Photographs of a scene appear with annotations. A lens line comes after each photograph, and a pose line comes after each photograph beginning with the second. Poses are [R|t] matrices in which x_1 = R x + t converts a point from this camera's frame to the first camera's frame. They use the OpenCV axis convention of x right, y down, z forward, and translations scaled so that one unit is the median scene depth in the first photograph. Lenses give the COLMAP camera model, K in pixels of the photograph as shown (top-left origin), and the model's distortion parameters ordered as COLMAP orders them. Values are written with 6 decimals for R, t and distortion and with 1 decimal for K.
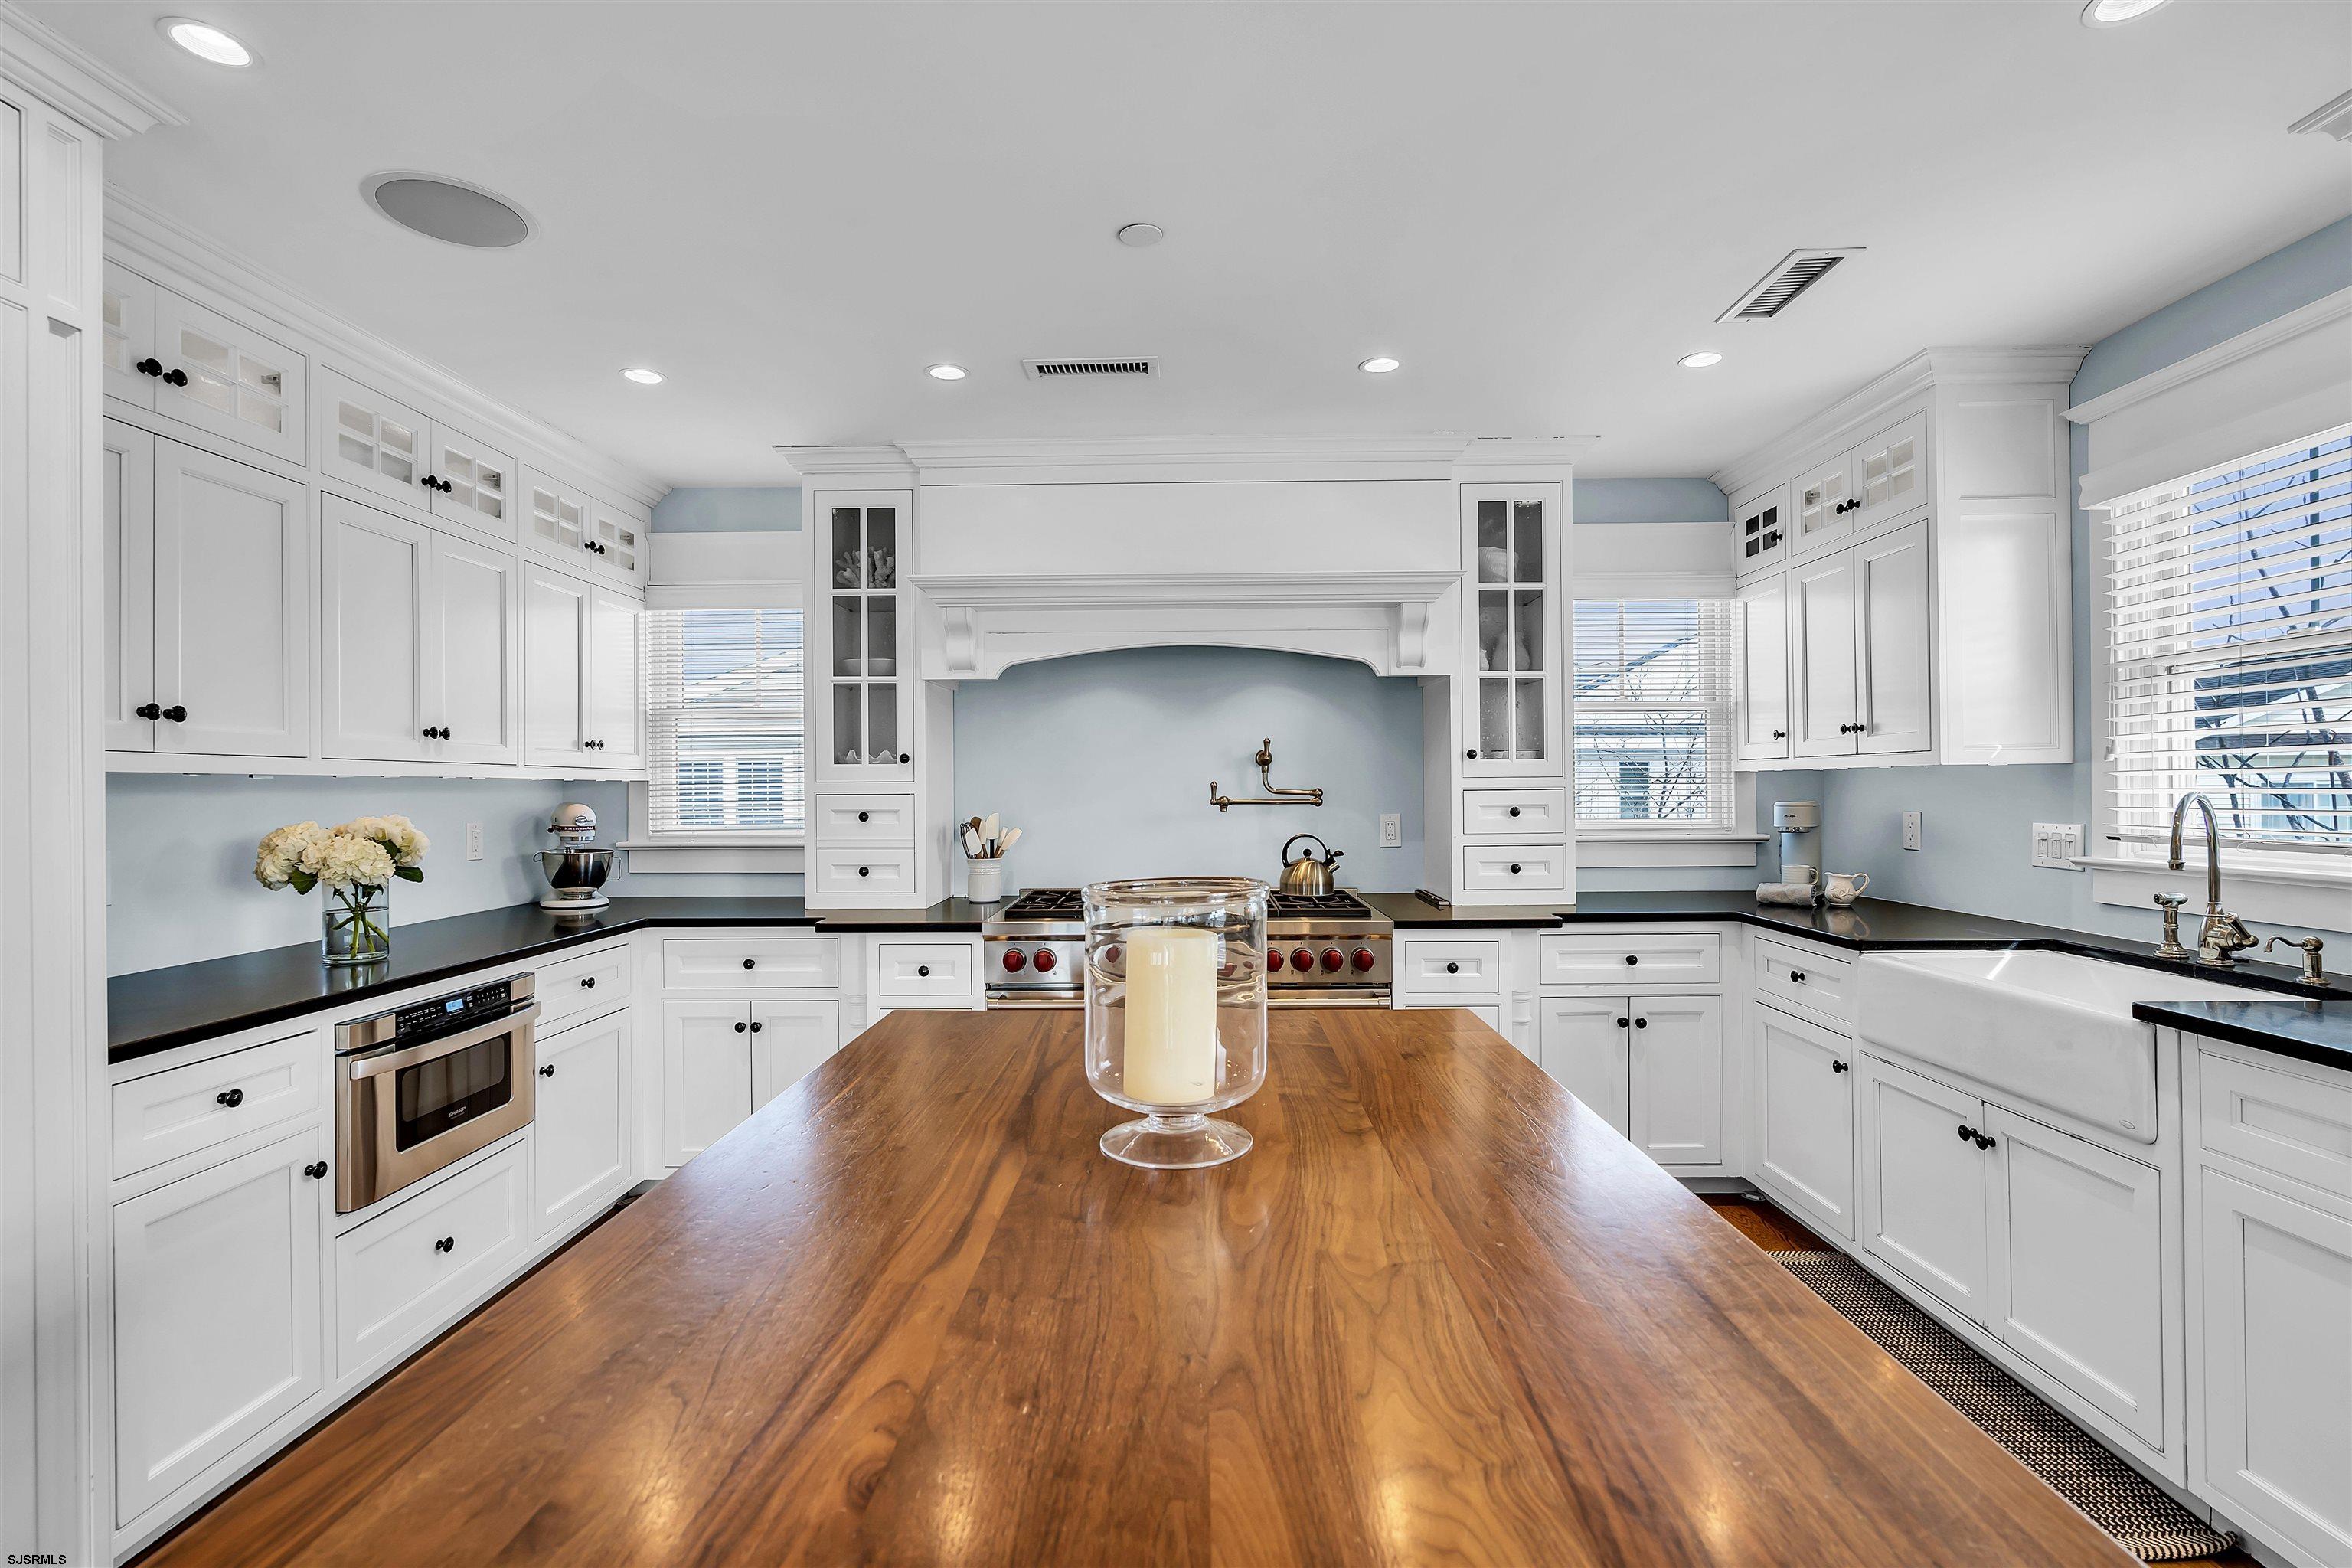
lens RADIAL K [[1062.9, 0, 1179.4], [0, 1062.9, 784.1], [0, 0, 1]] dist [-0.007148, 0.003266]
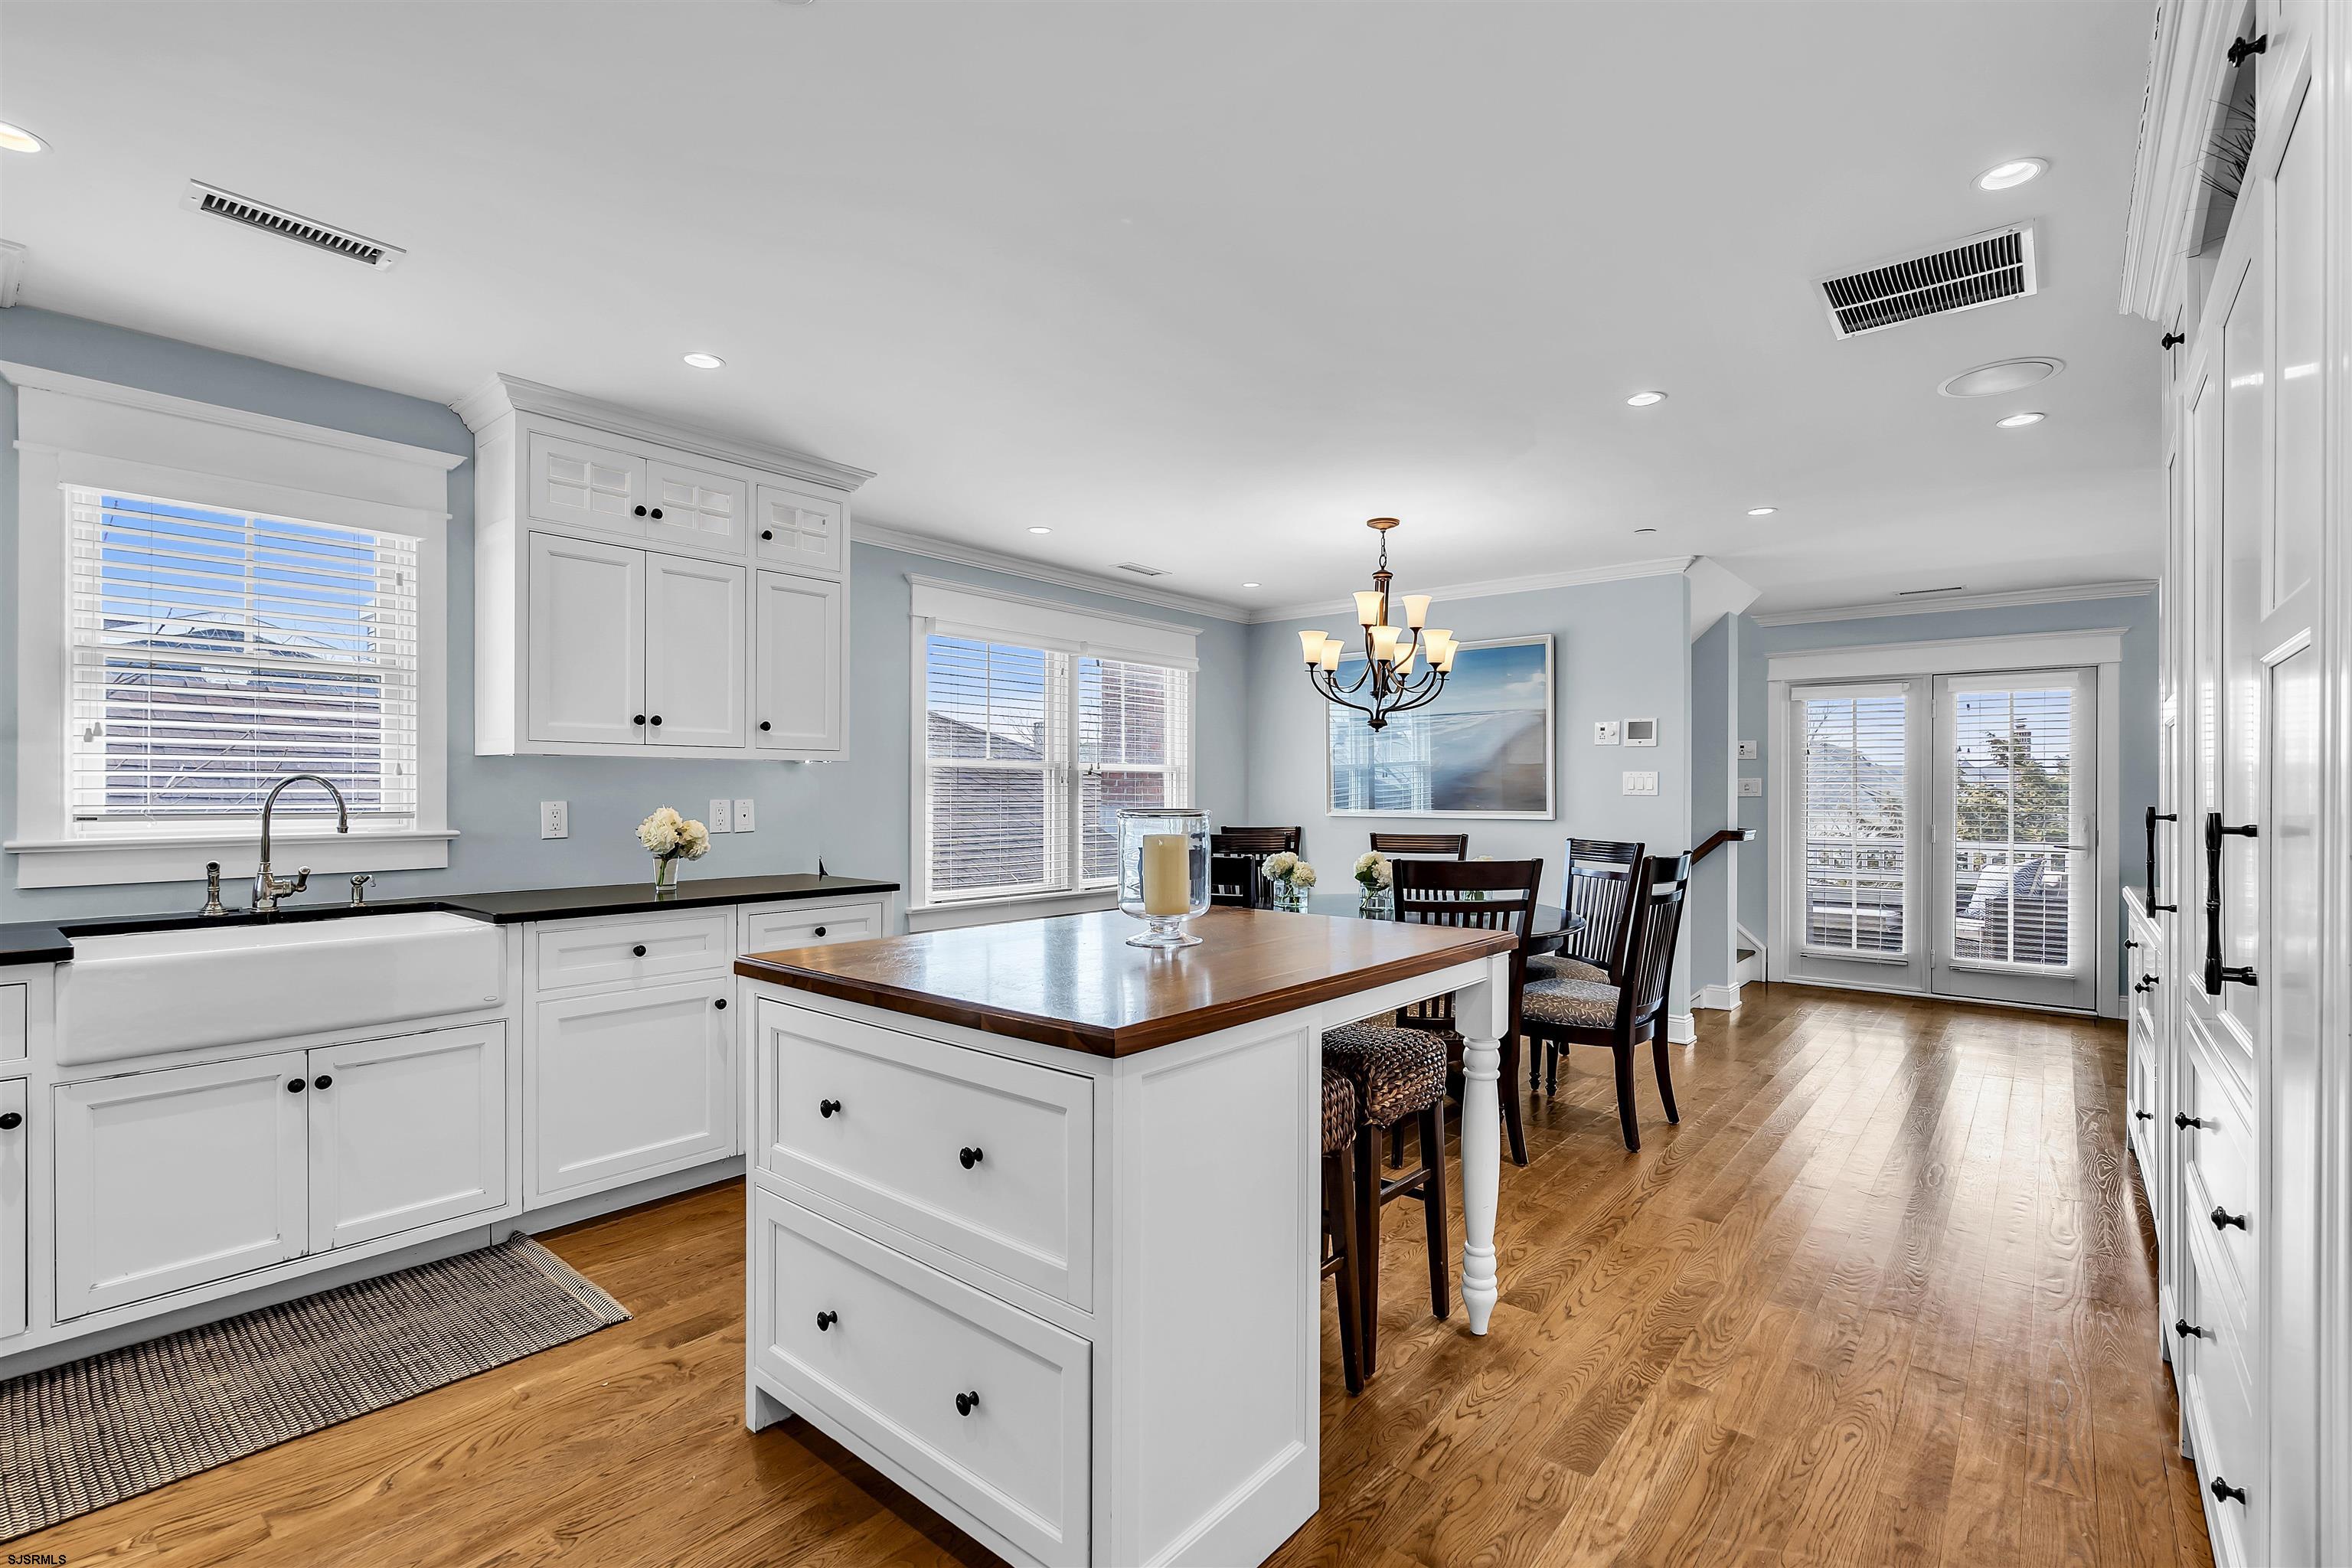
lens RADIAL K [[1062.9, 0, 1182.2], [0, 1062.9, 797.4], [0, 0, 1]] dist [-0.007148, 0.003266]
pose [[-0.776871, 0.003556, 0.629650, -0.424149], [-0.000193, 0.999983, -0.005886, 0.026311], [-0.629660, -0.004694, -0.776857, 0.836636]]
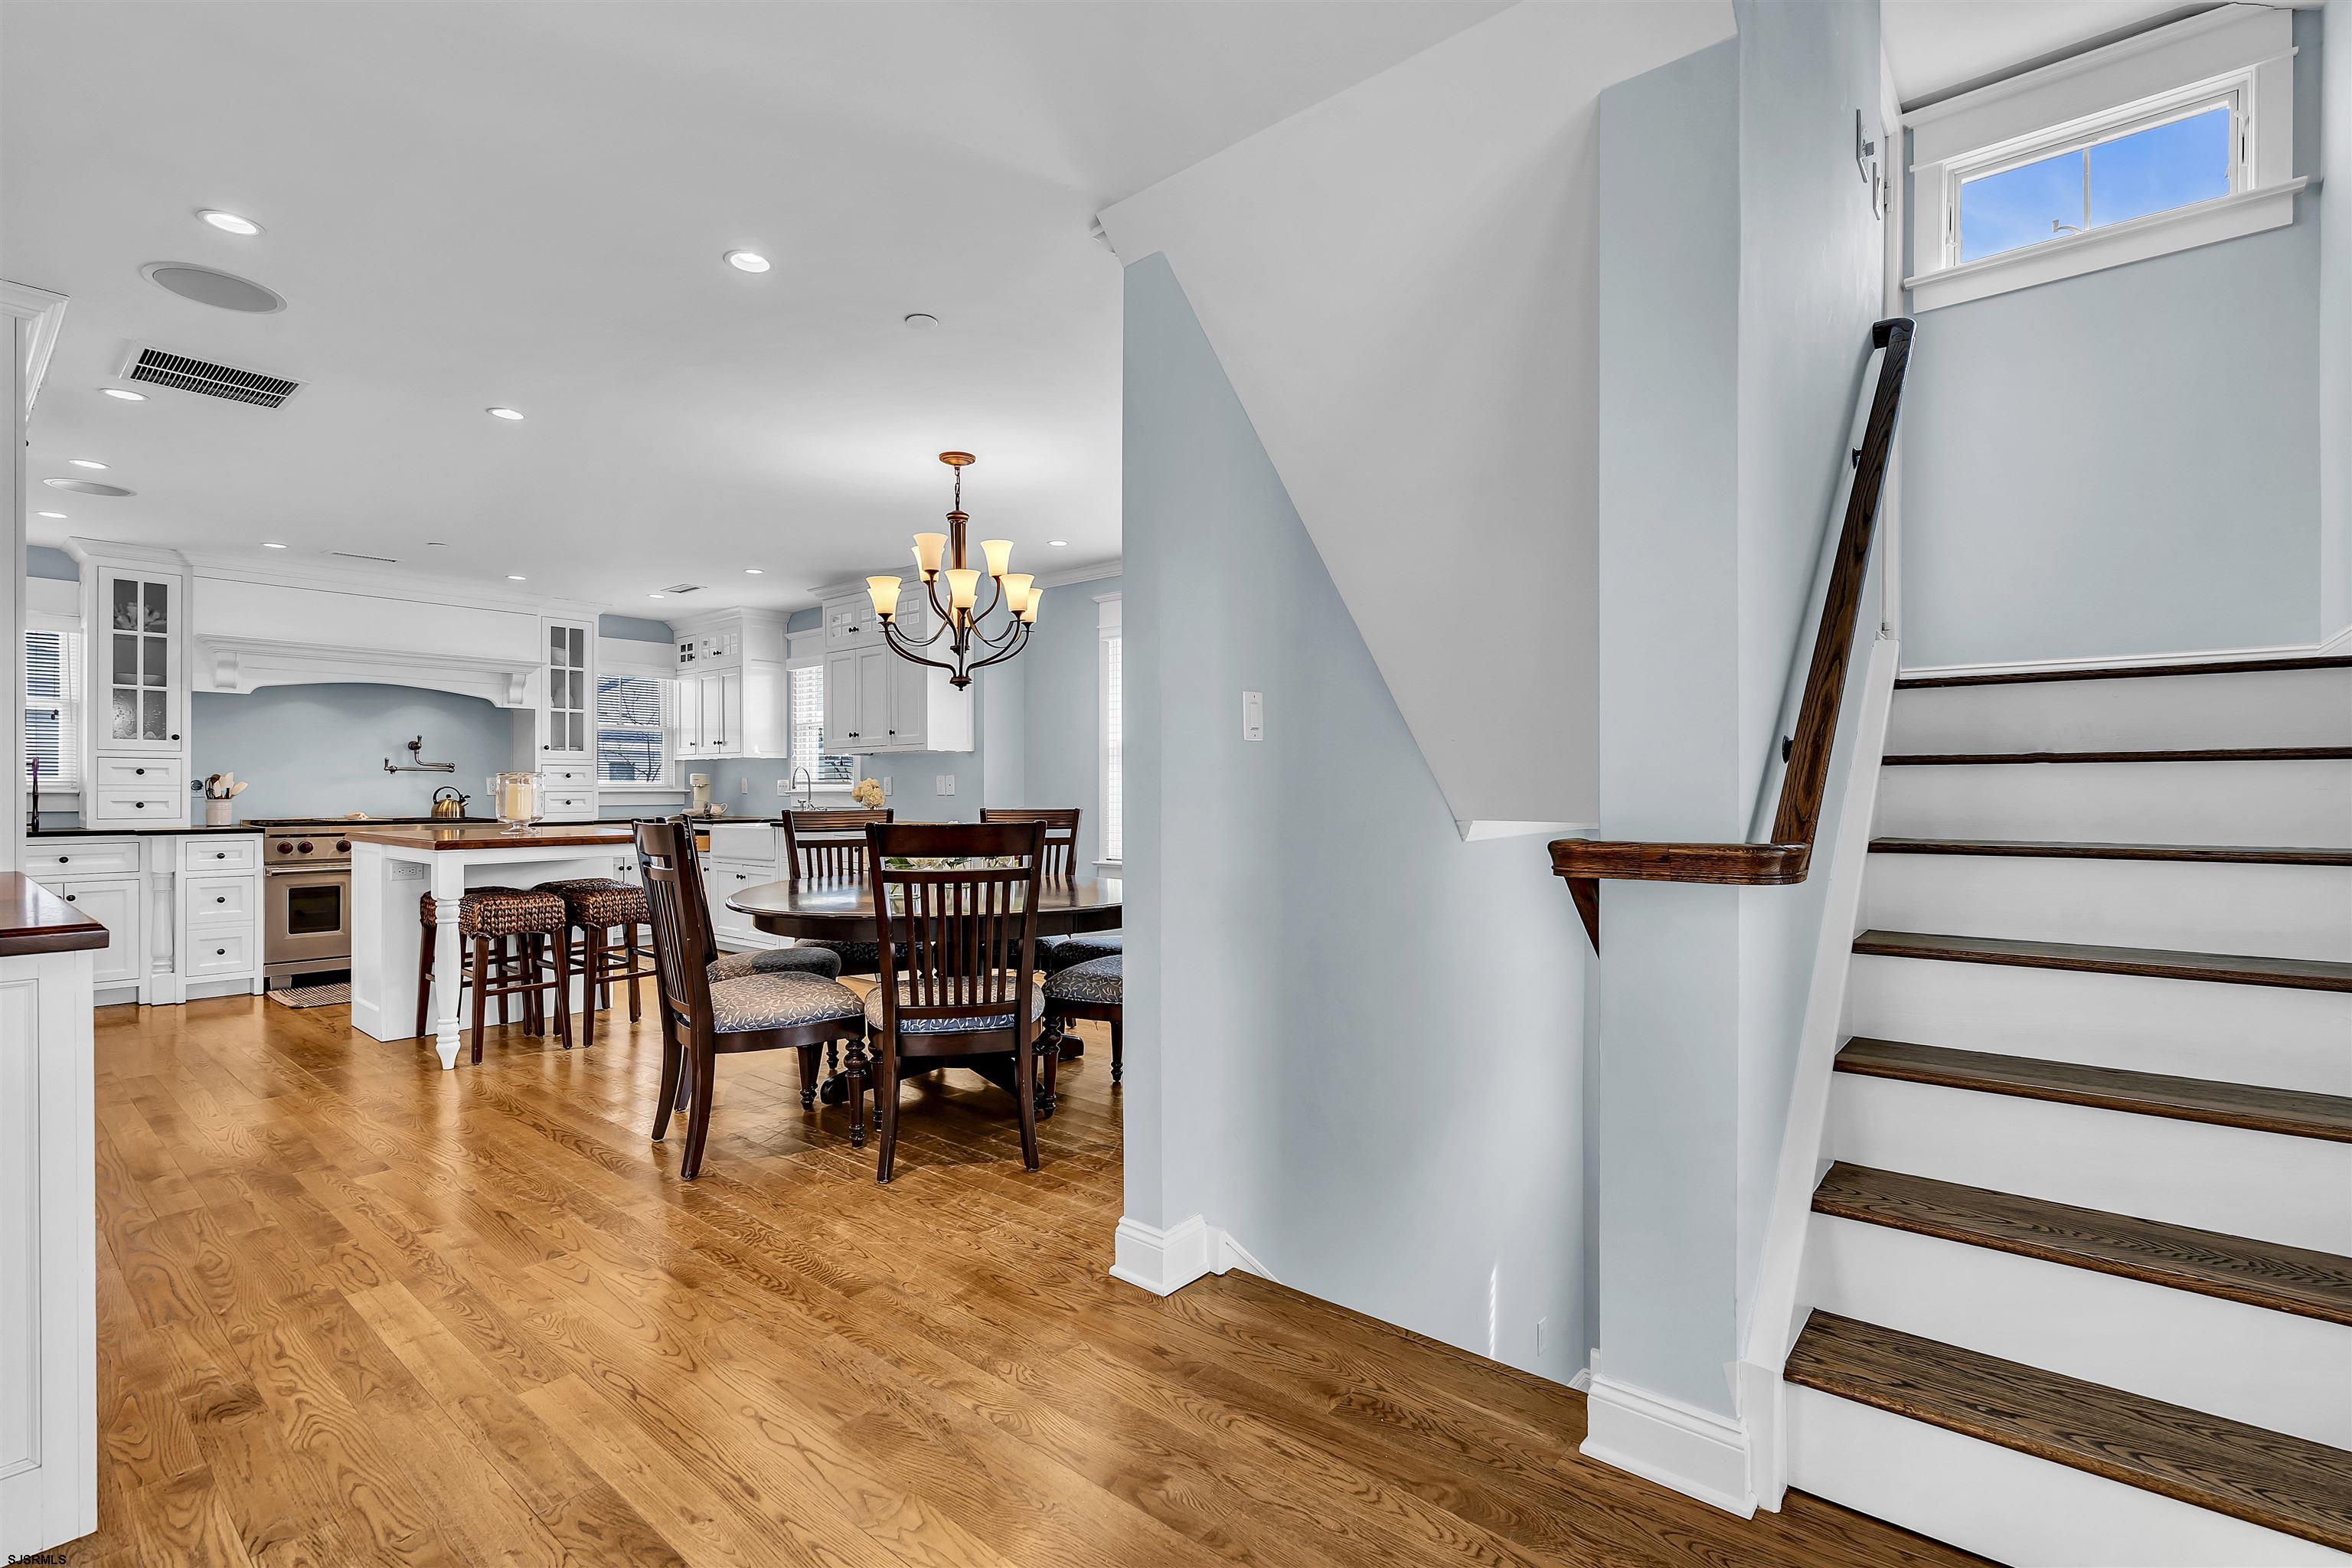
lens RADIAL K [[1062.9, 0, 1172.6], [0, 1062.9, 789.7], [0, 0, 1]] dist [-0.007148, 0.003266]
pose [[0.634127, 0.007611, 0.773192, -0.551961], [-0.008766, 0.999958, -0.002654, 0.049212], [-0.773179, -0.005094, 0.634167, -1.265167]]
